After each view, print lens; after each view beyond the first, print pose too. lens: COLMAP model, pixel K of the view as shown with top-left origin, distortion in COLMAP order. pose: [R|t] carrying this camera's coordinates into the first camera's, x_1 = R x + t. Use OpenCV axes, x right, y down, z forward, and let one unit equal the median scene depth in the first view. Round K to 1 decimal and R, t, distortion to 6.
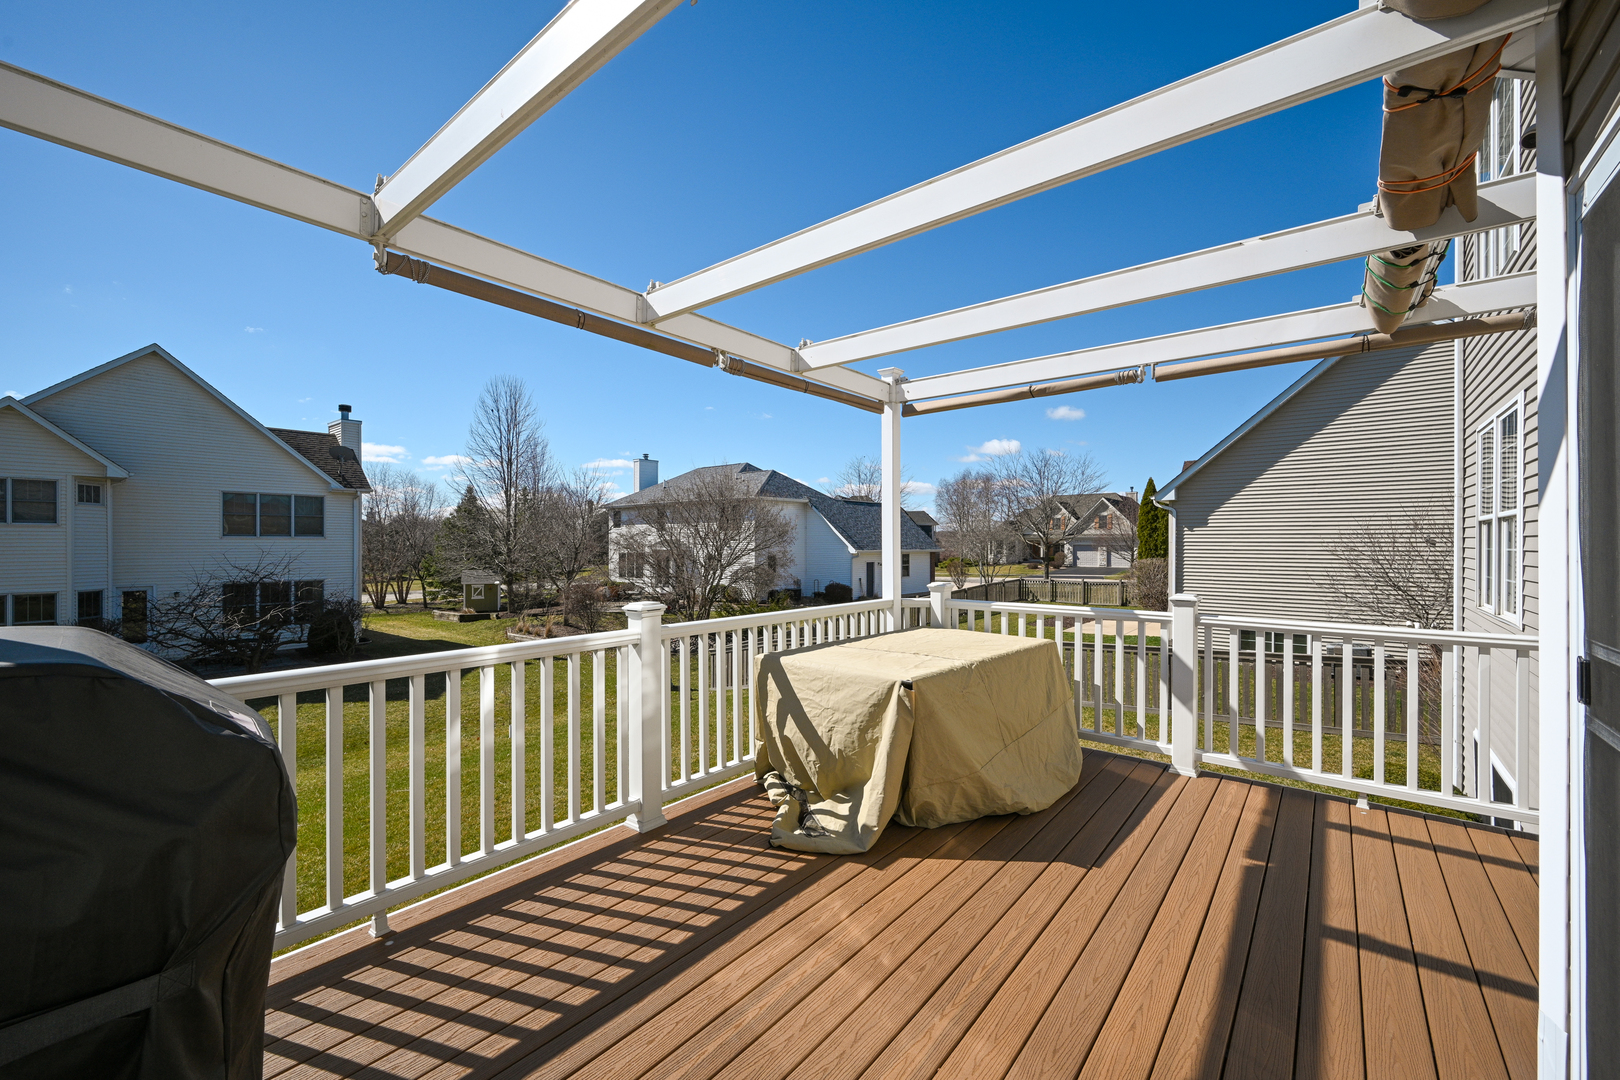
lens RADIAL K [[656.2, 0, 810.0], [0, 656.2, 540.0], [0, 0, 1]] dist [0.000320, 0.000056]
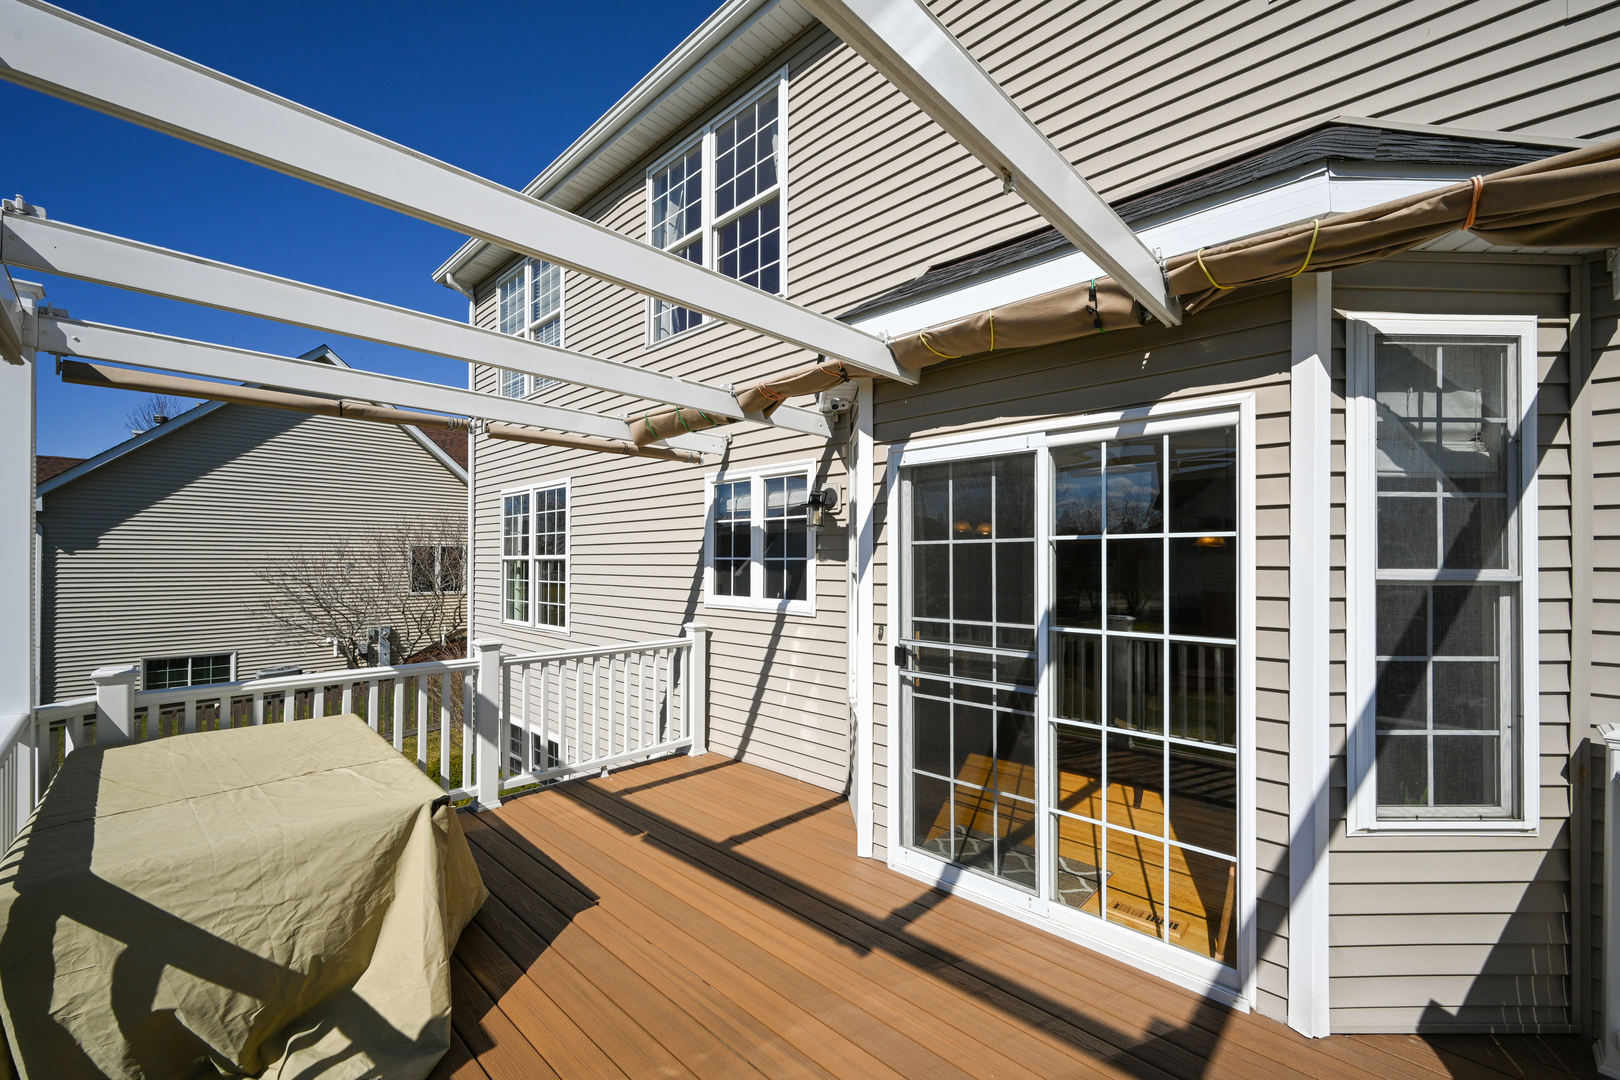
lens RADIAL K [[648.0, 0, 800.5], [0, 648.0, 547.0], [0, 0, 1]] dist [-0.000389, -0.000056]
pose [[0.094919, 0.021019, 0.995263, -0.490685], [-0.003913, 0.999777, -0.020741, -0.052275], [-0.995477, -0.001925, 0.094980, 0.451757]]
